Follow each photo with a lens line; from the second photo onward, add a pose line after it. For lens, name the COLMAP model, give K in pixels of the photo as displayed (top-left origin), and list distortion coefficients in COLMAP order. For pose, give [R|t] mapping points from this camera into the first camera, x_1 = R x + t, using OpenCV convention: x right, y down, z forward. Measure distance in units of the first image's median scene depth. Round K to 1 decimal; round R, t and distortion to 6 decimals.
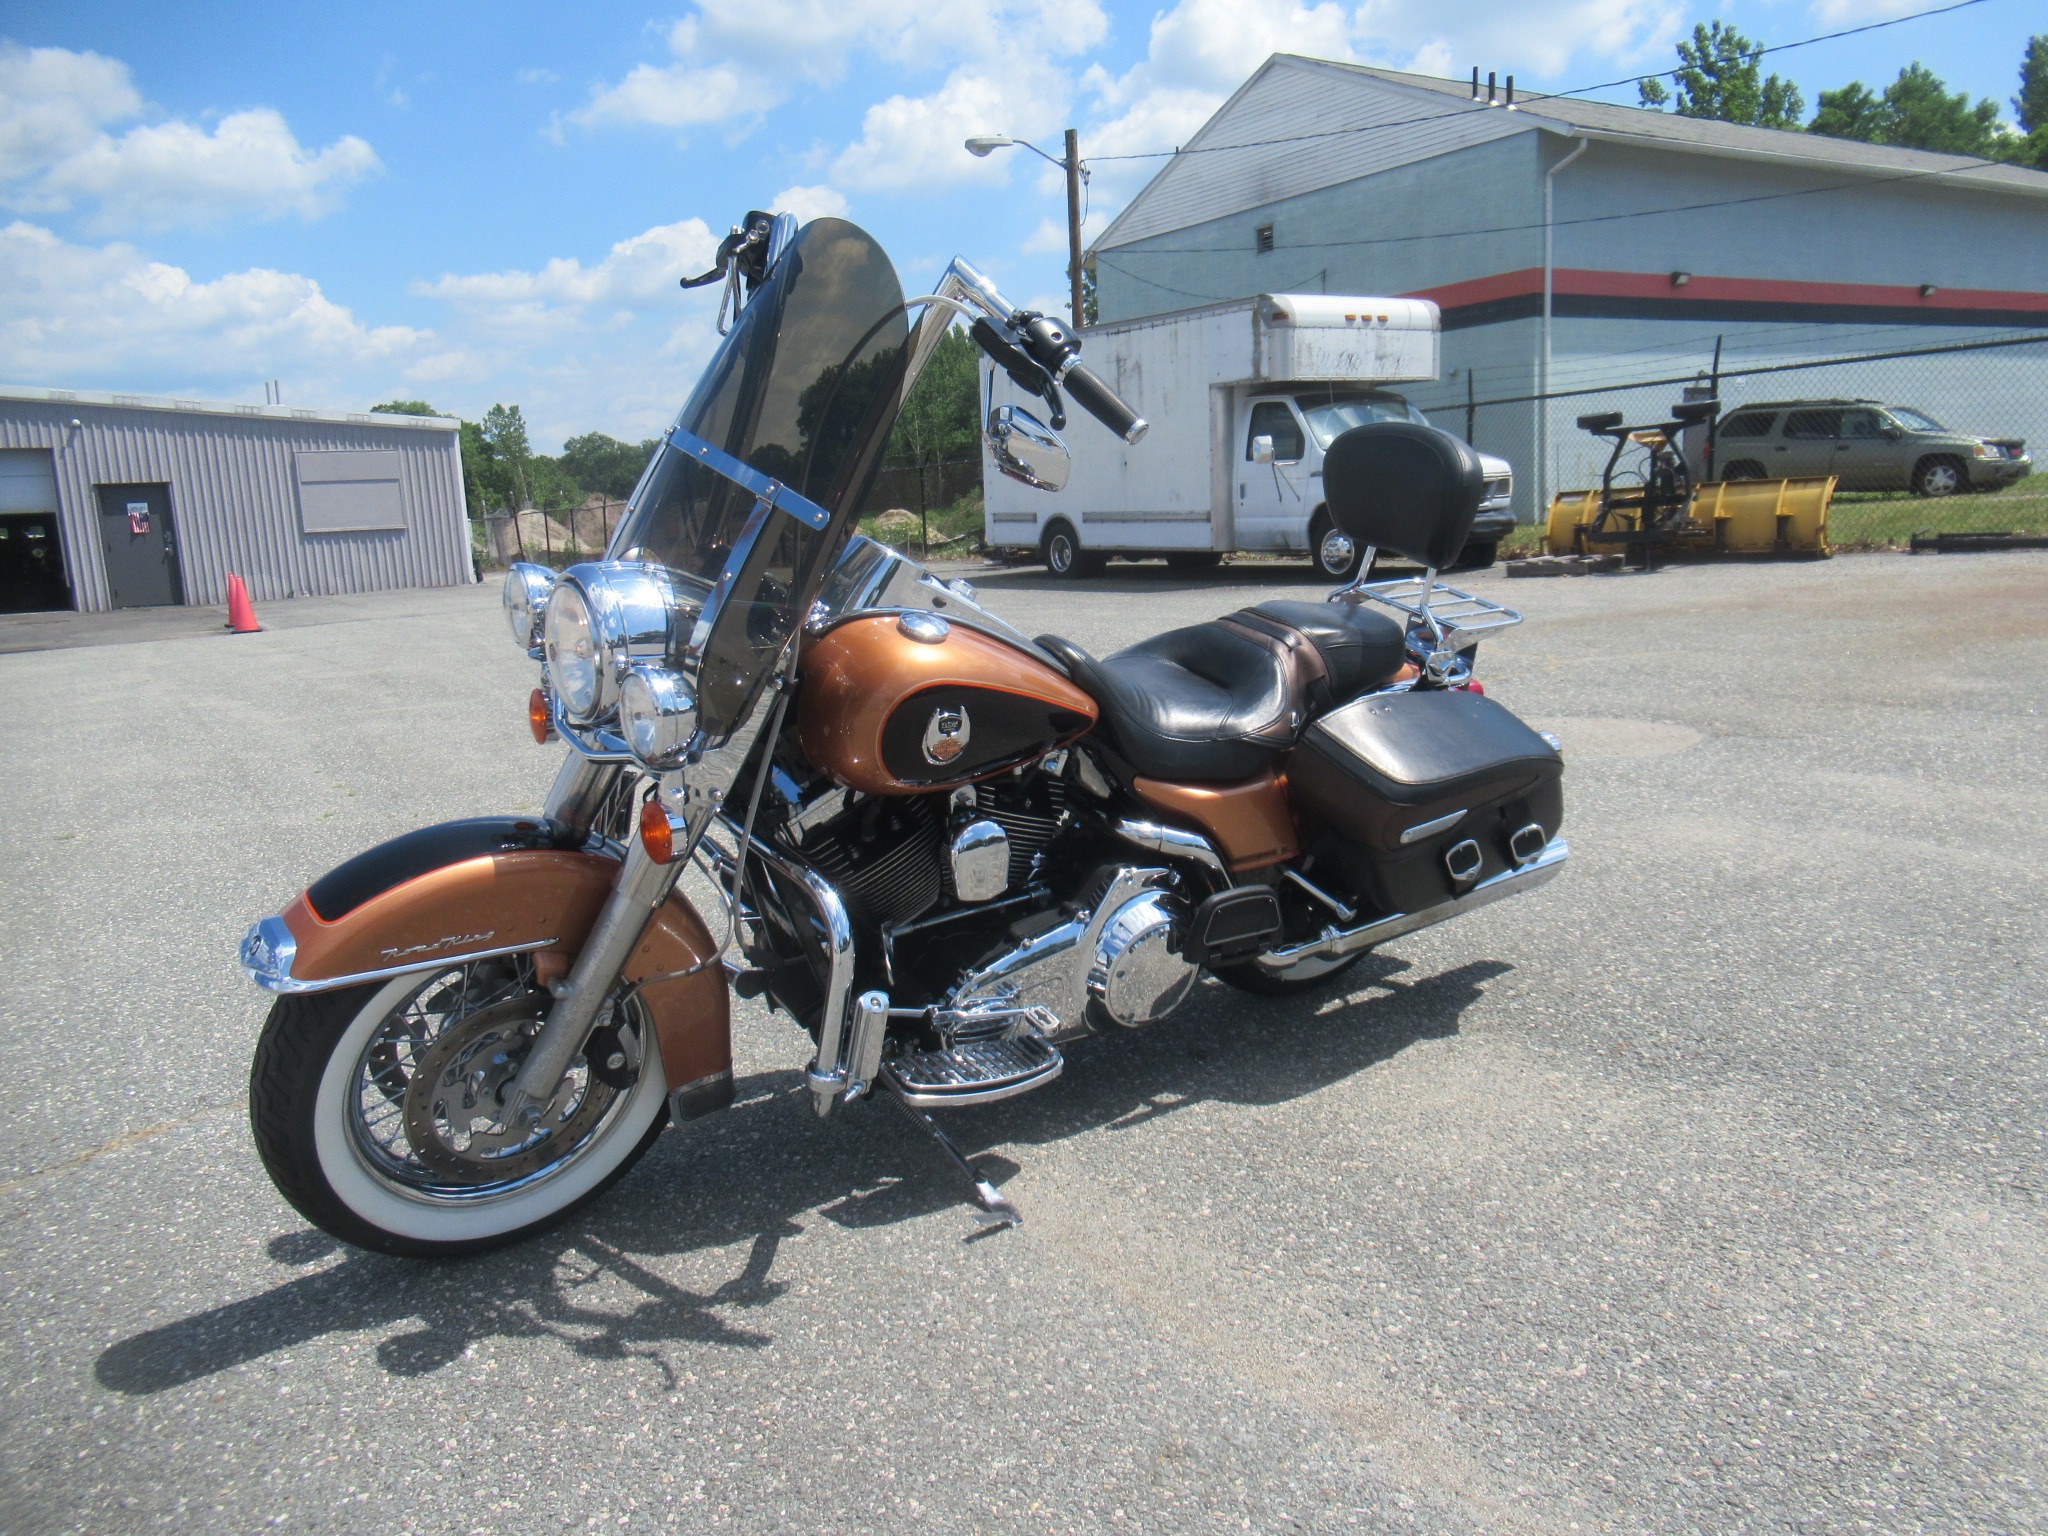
lens RADIAL K [[1451.1, 0, 1007.6], [0, 1451.1, 773.9], [0, 0, 1]] dist [-0.005427, -0.007328]
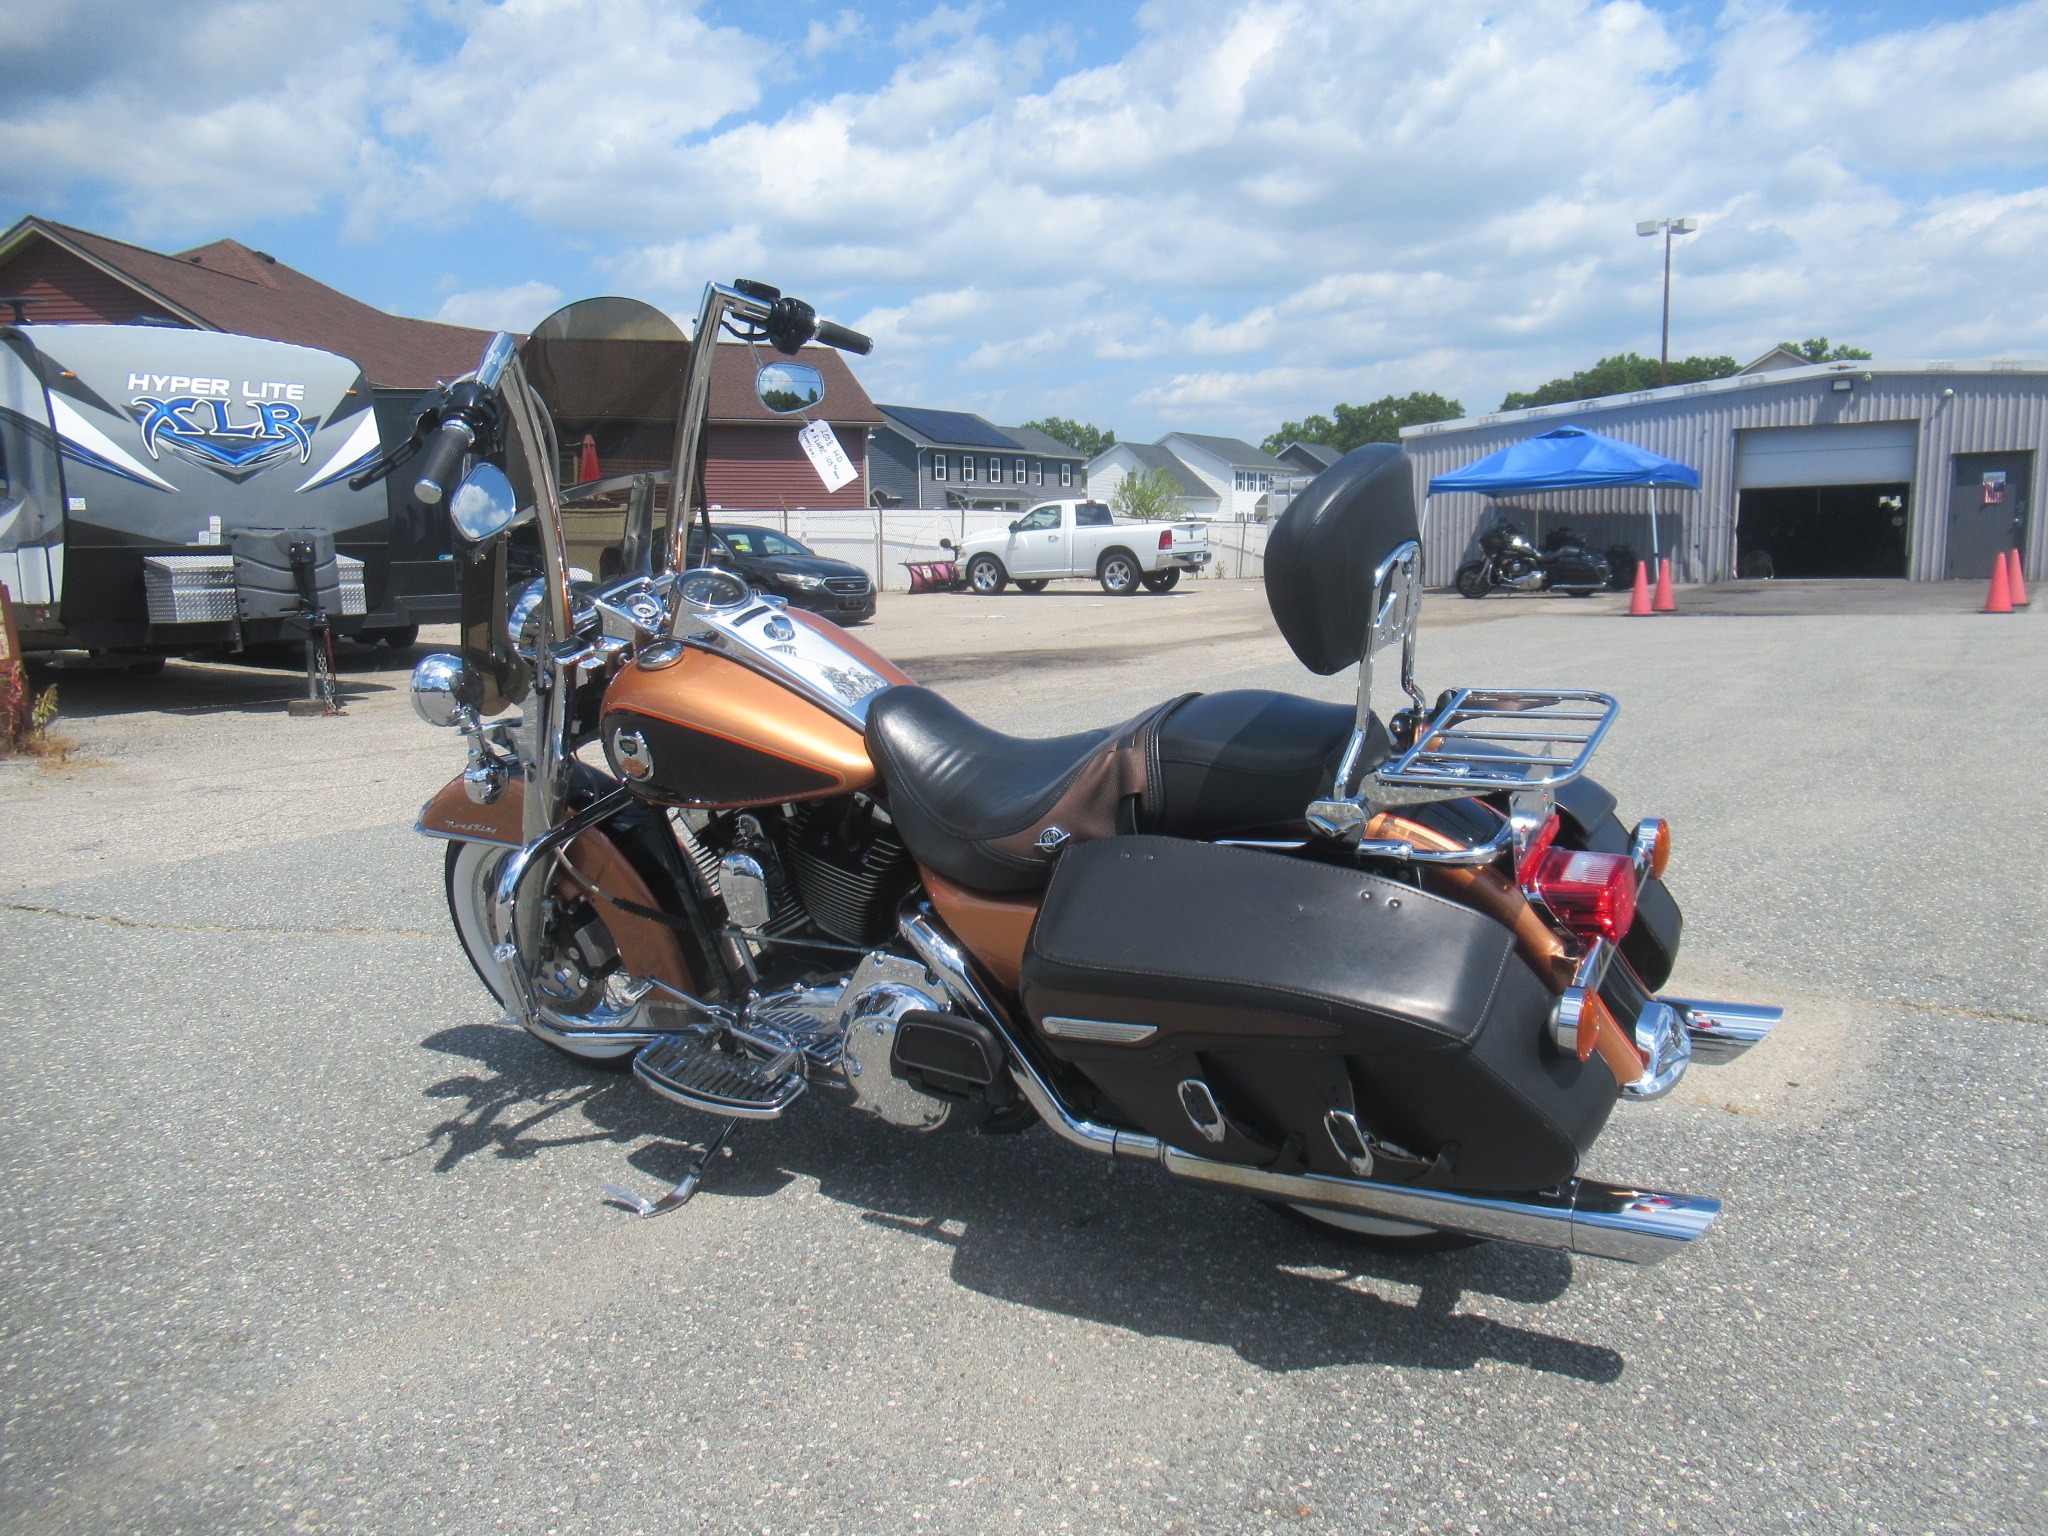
lens RADIAL K [[1450.9, 0, 1024.0], [0, 1450.9, 768.0], [0, 0, 1]] dist [-0.026343, 0.003277]
pose [[0.392927, 0.169967, -0.903725, 0.798899], [-0.152026, 0.981253, 0.118449, -0.142787], [0.906916, 0.090848, 0.411400, 0.612146]]
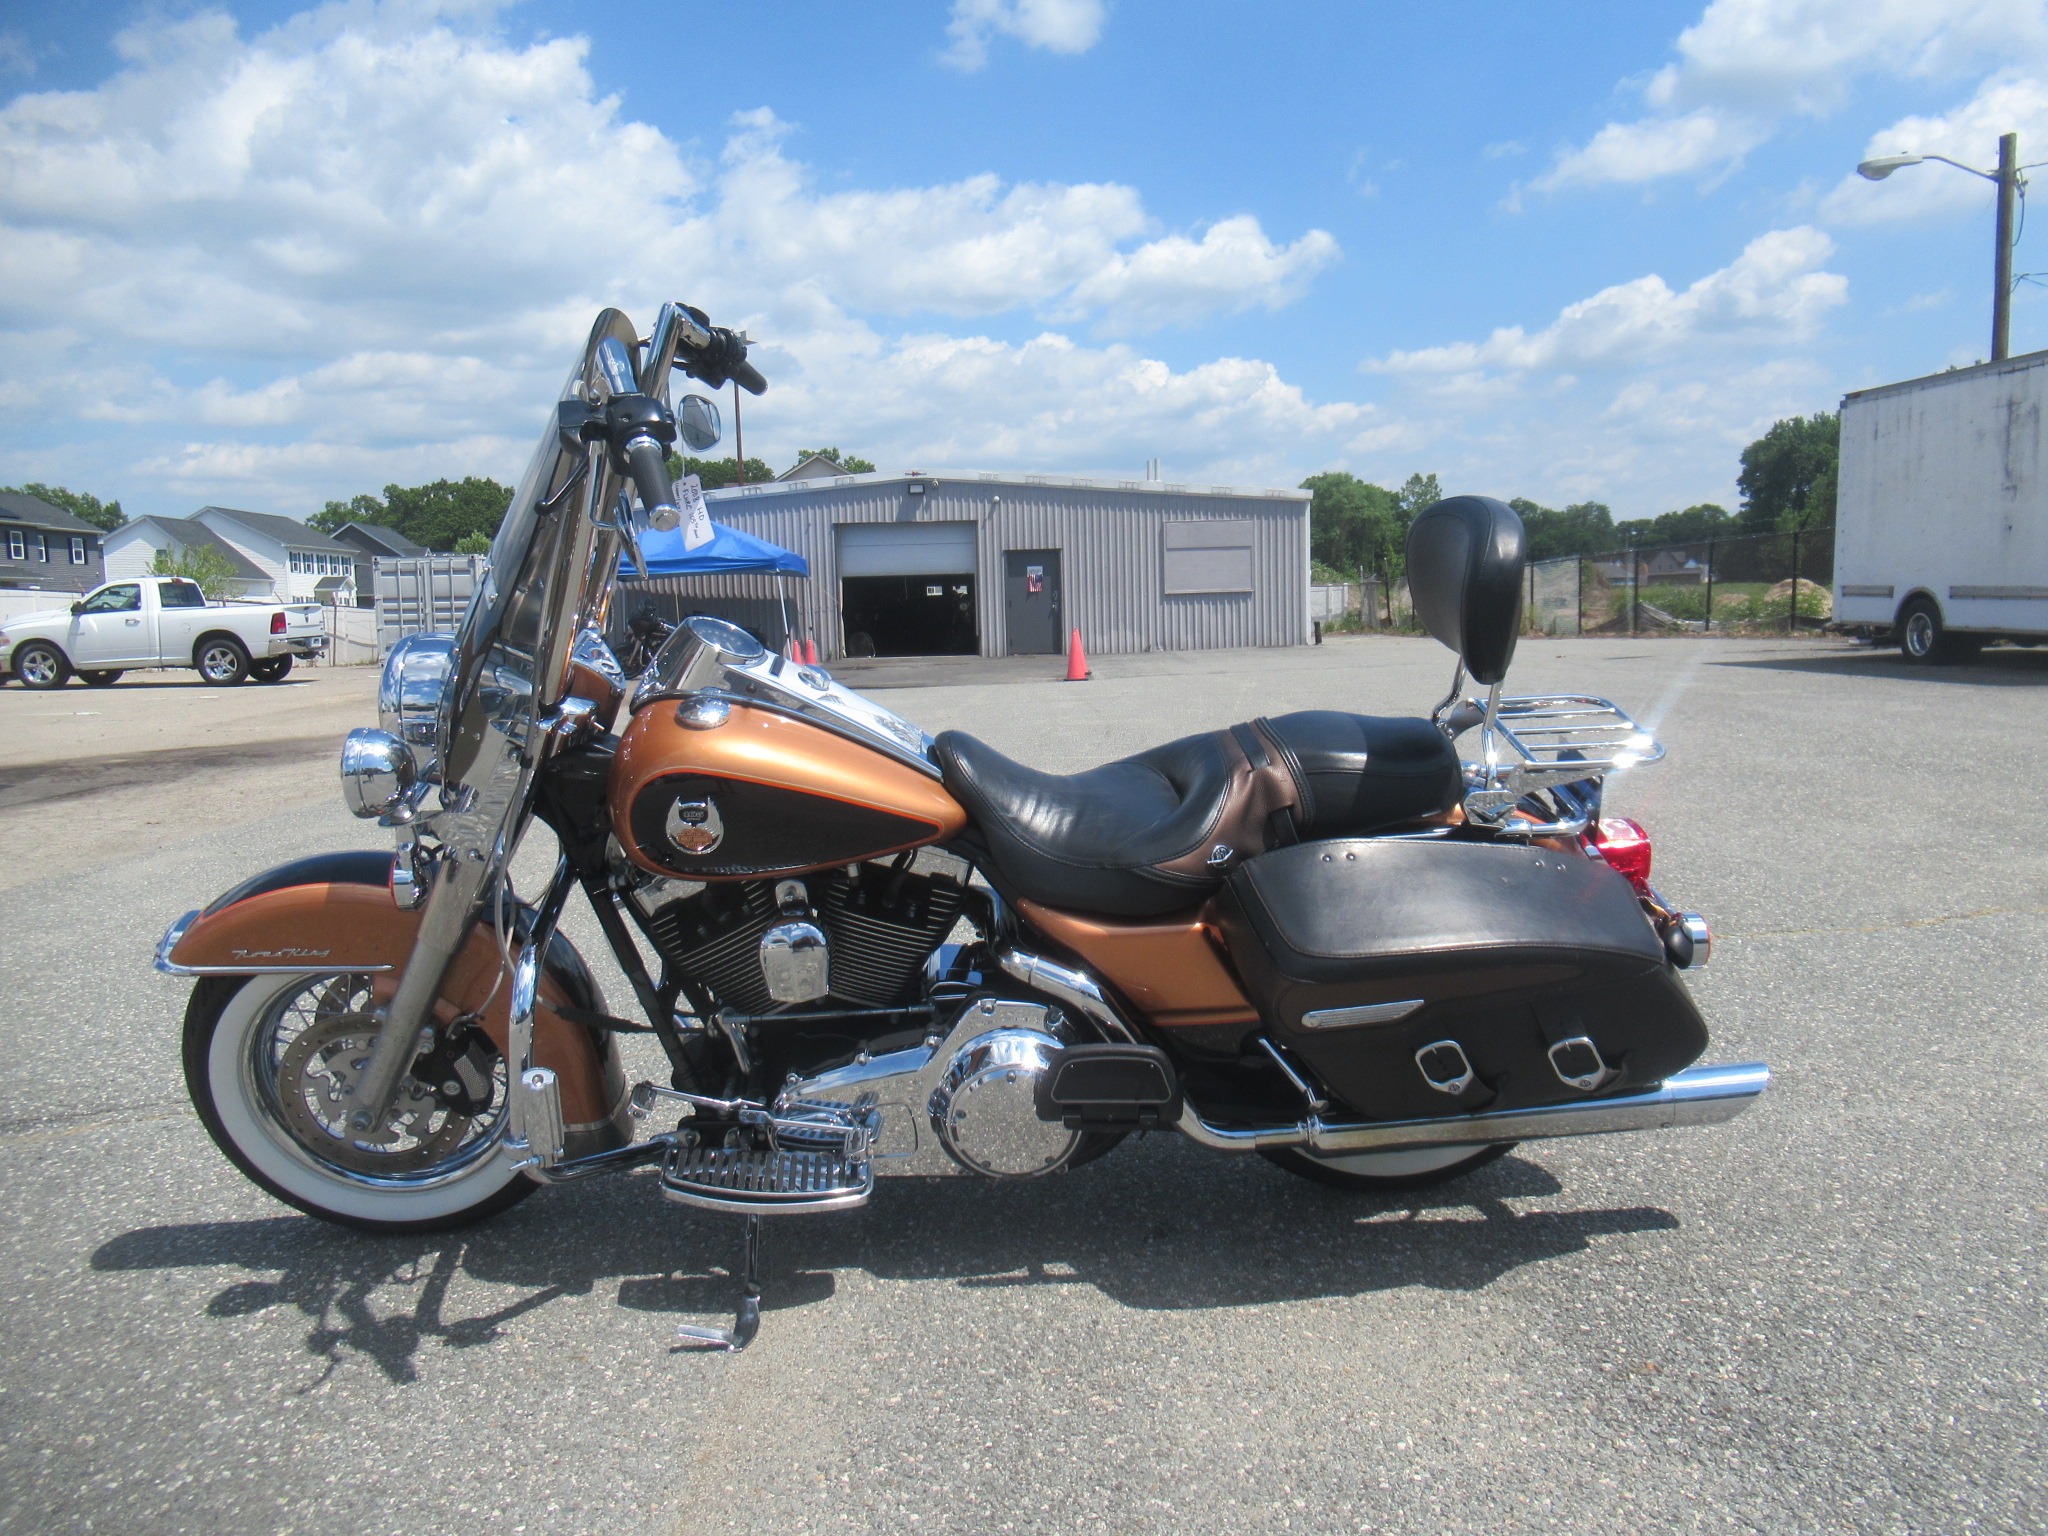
lens RADIAL K [[1451.1, 0, 1007.6], [0, 1451.1, 773.9], [0, 0, 1]] dist [-0.005427, -0.007328]
pose [[0.837794, 0.082786, -0.539673, 0.489872], [-0.106502, 0.994230, -0.012819, -0.052029], [0.535498, 0.068215, 0.841777, 0.217079]]
